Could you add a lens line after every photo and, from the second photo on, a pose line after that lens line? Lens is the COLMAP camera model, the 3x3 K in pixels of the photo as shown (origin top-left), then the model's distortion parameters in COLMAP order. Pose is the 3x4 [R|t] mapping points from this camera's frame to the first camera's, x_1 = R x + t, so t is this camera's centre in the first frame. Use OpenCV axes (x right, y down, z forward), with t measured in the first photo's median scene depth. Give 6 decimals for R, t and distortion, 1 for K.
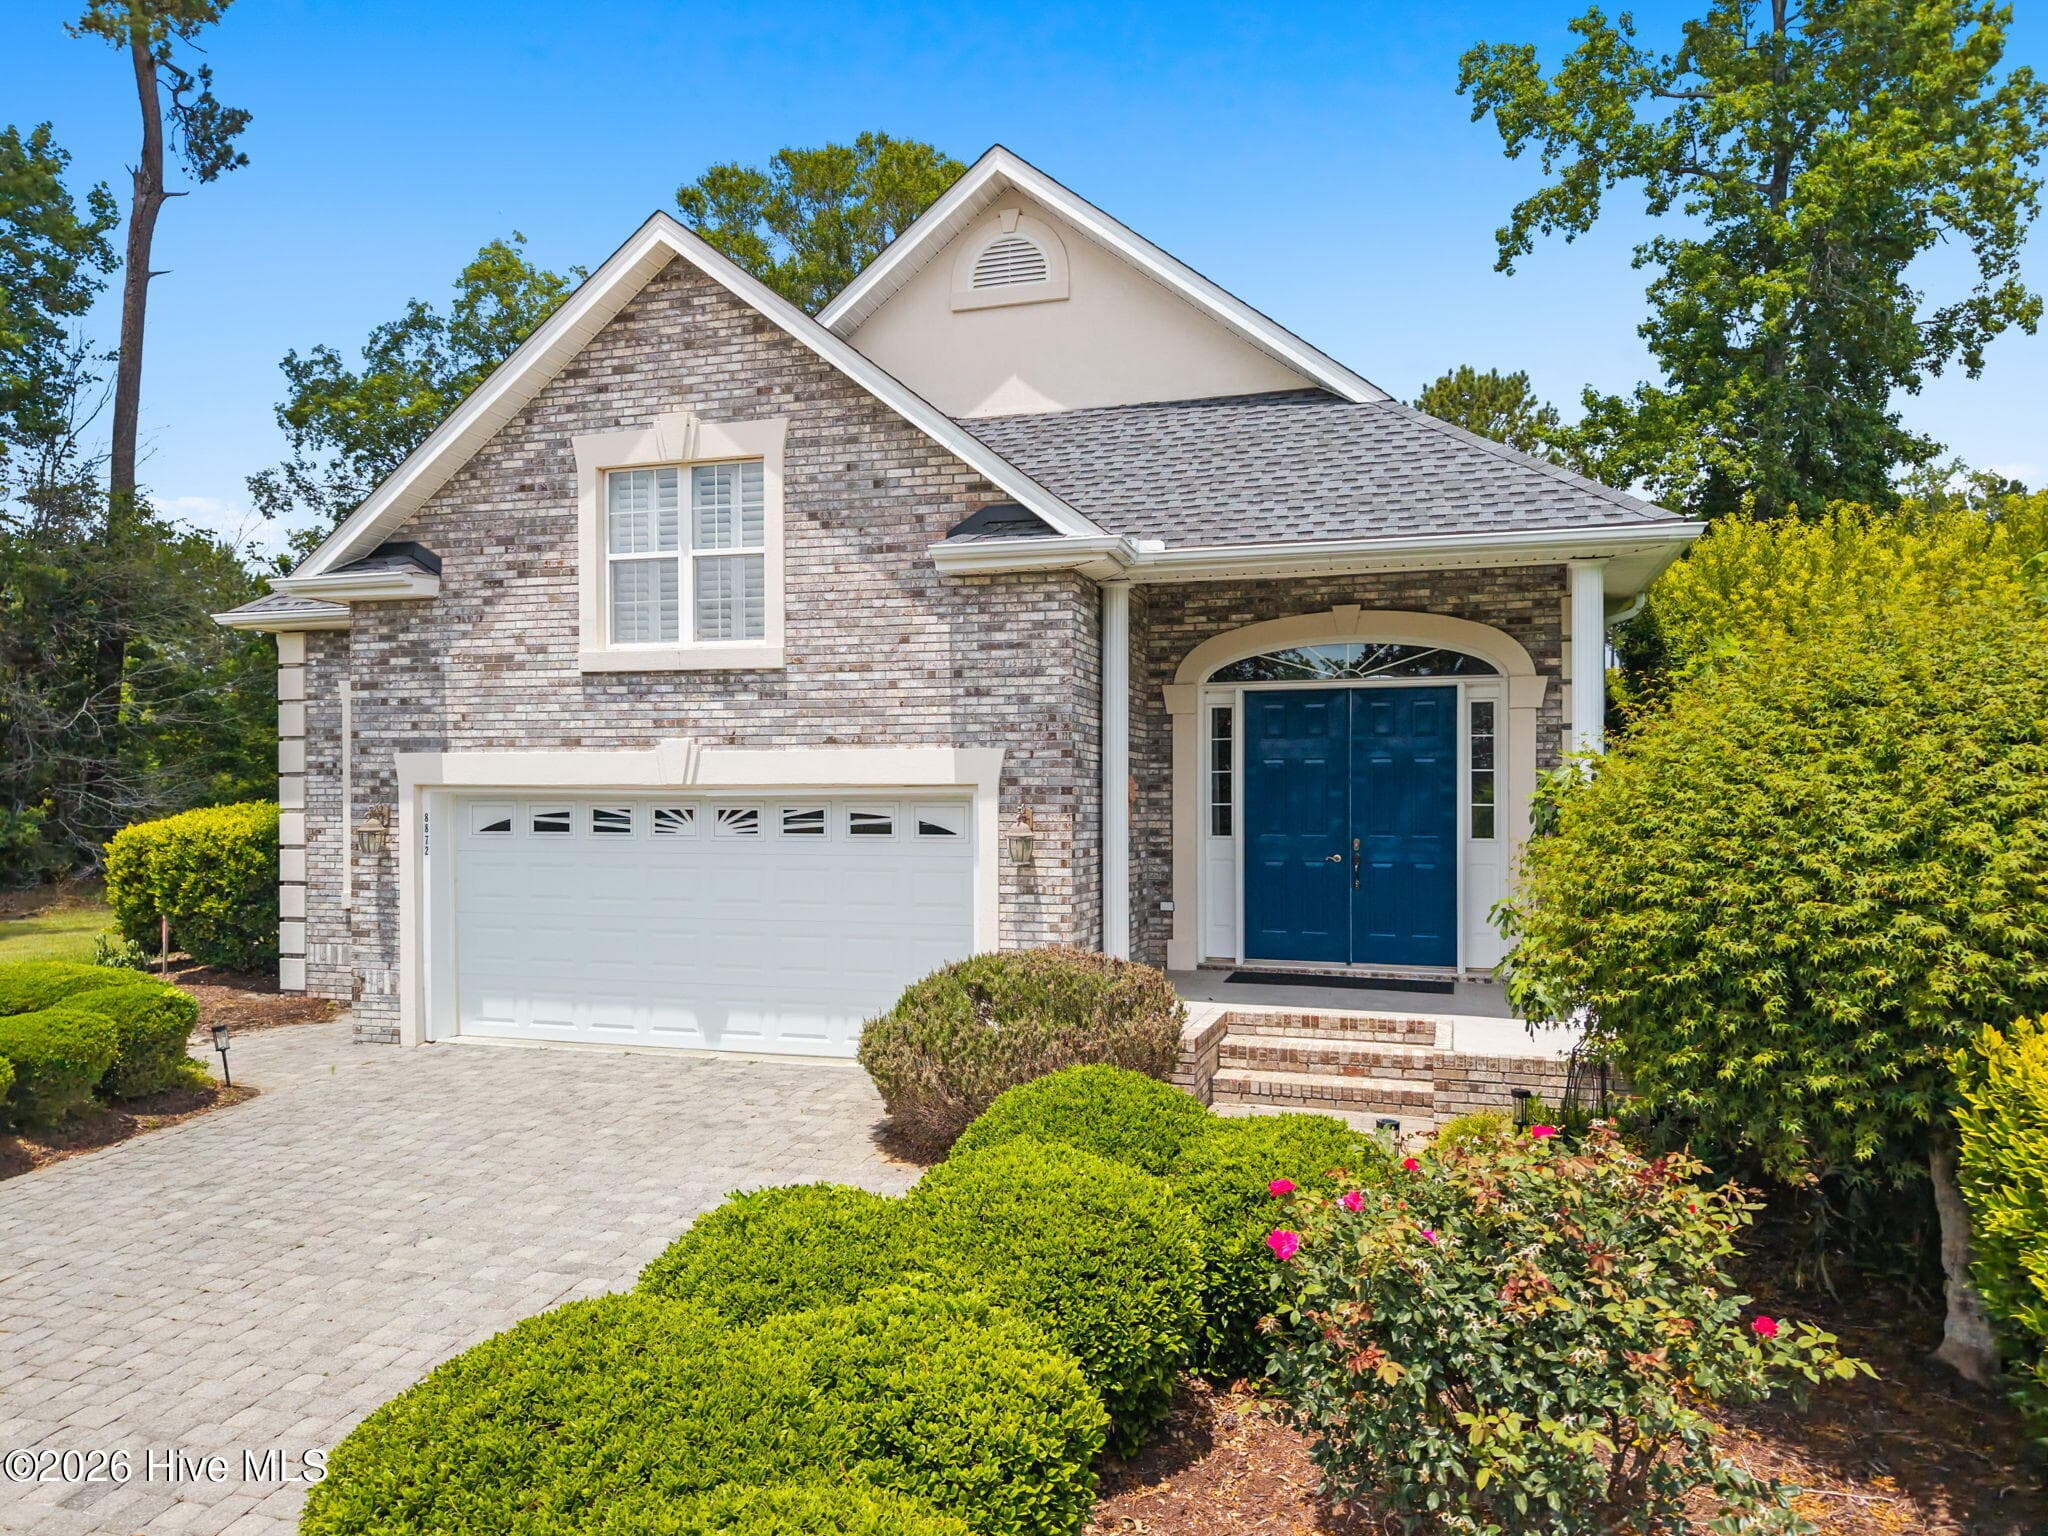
lens RADIAL K [[1389.2, 0, 1020.1], [0, 1389.2, 781.3], [0, 0, 1]] dist [0.040029, -0.050432]
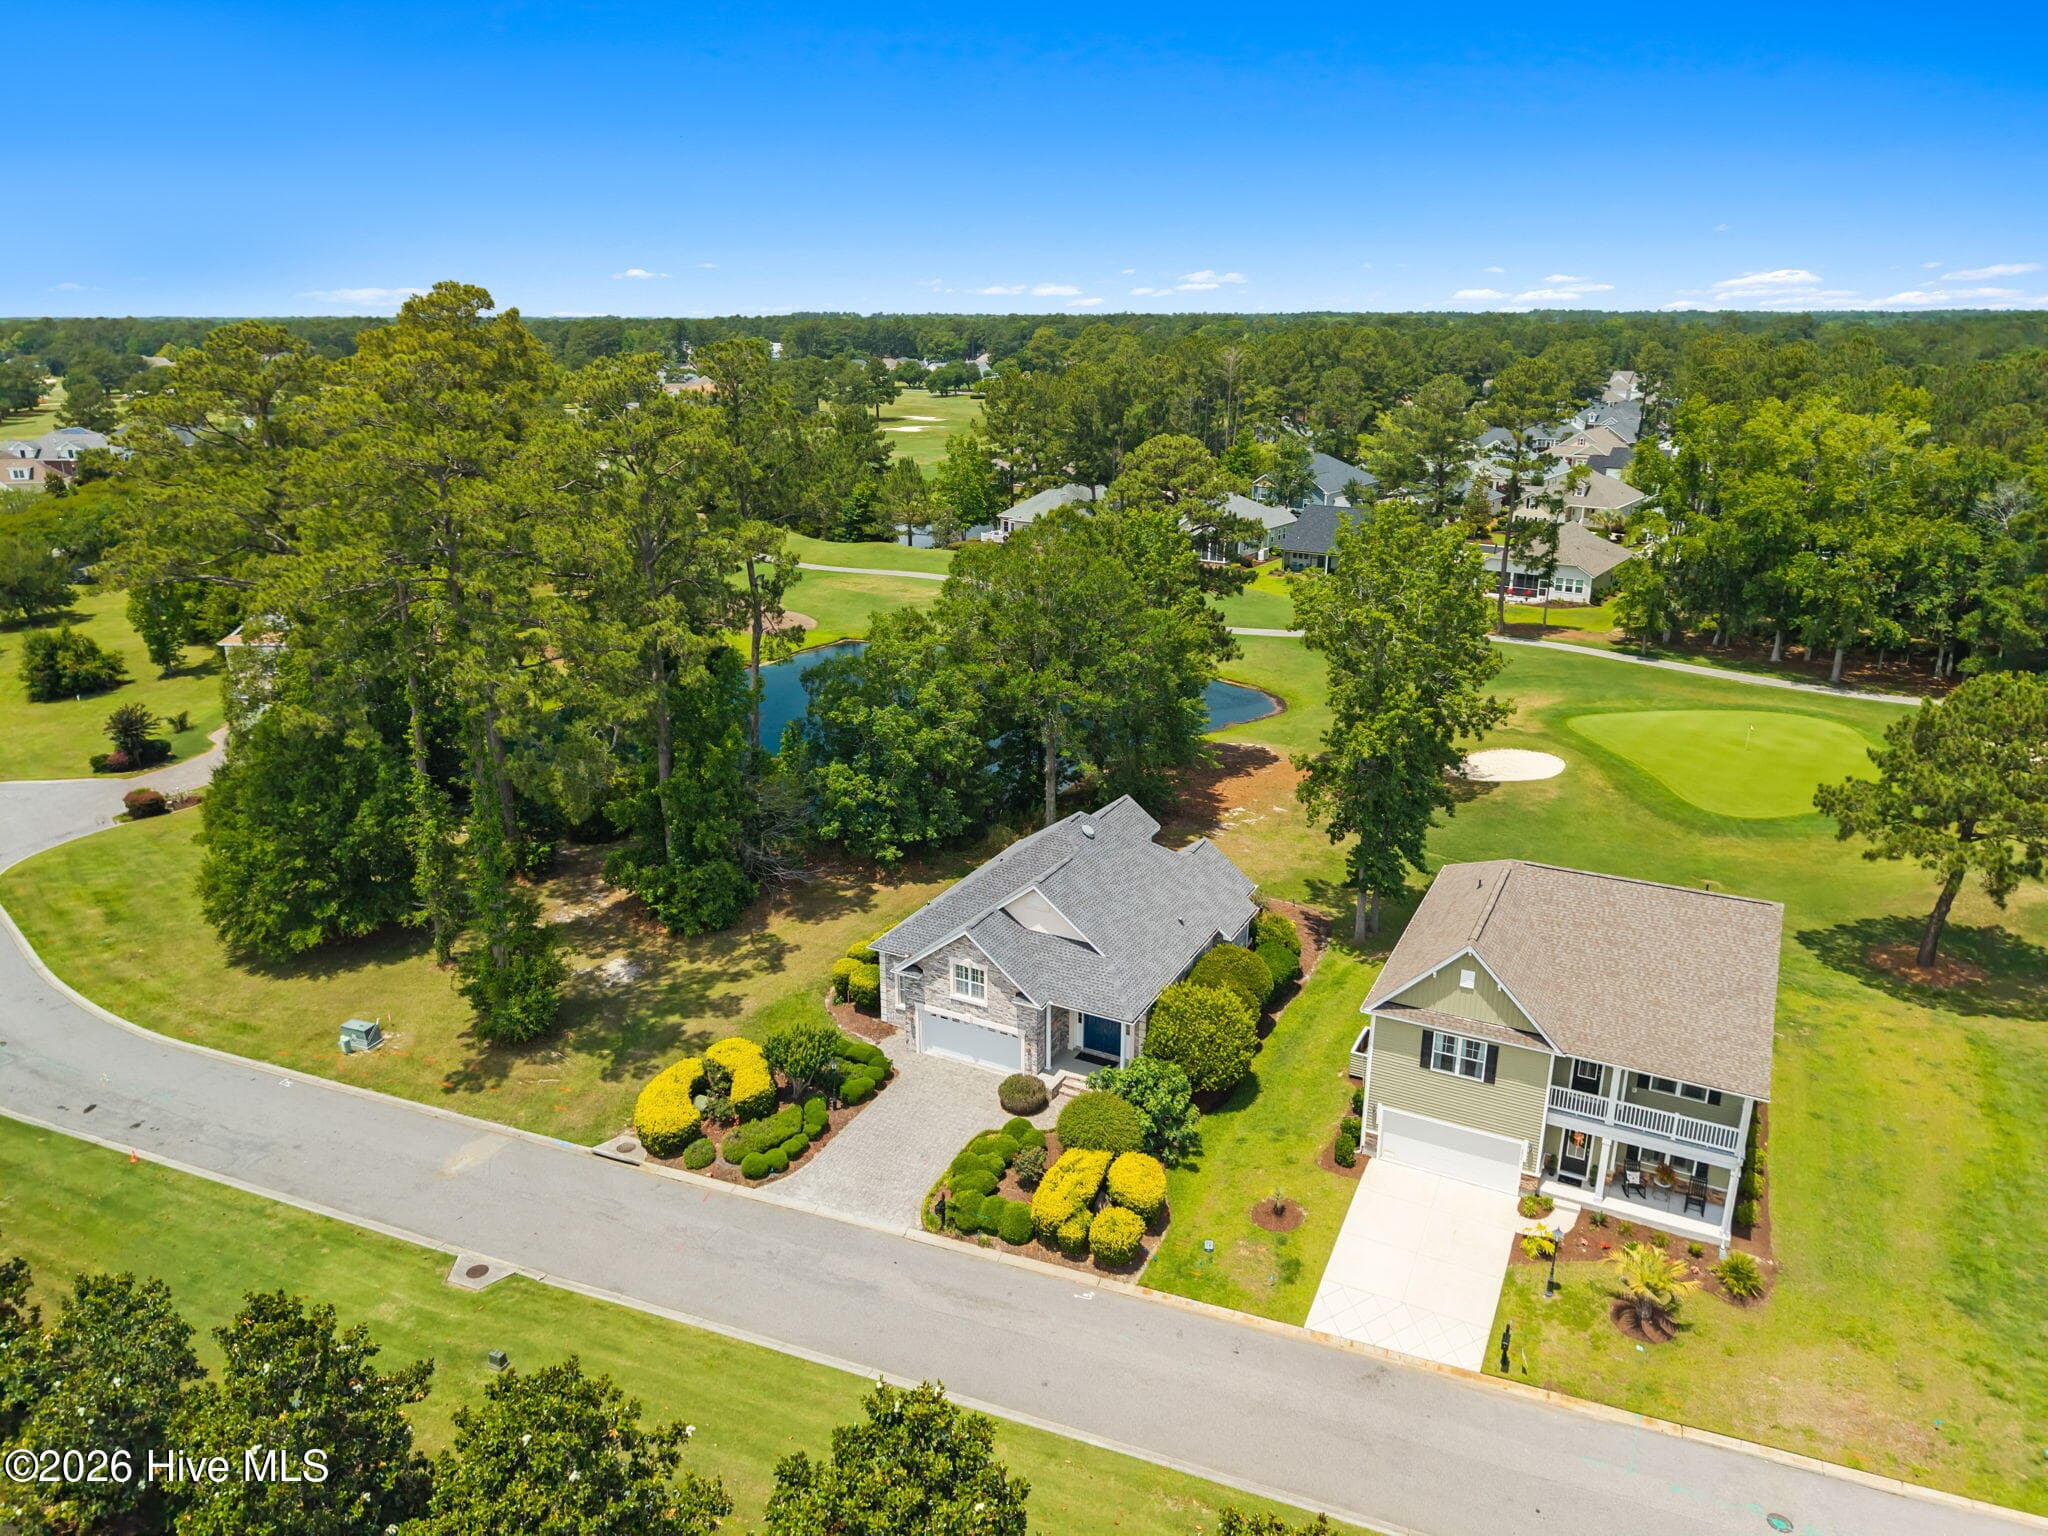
lens RADIAL K [[1389.2, 0, 1025.1], [0, 1389.2, 753.0], [0, 0, 1]] dist [0.040029, -0.050432]
pose [[0.983771, 0.057142, -0.170087, 0.792645], [-0.002659, 0.952474, 0.304608, -2.536008], [0.179409, -0.299213, 0.937168, -3.551029]]
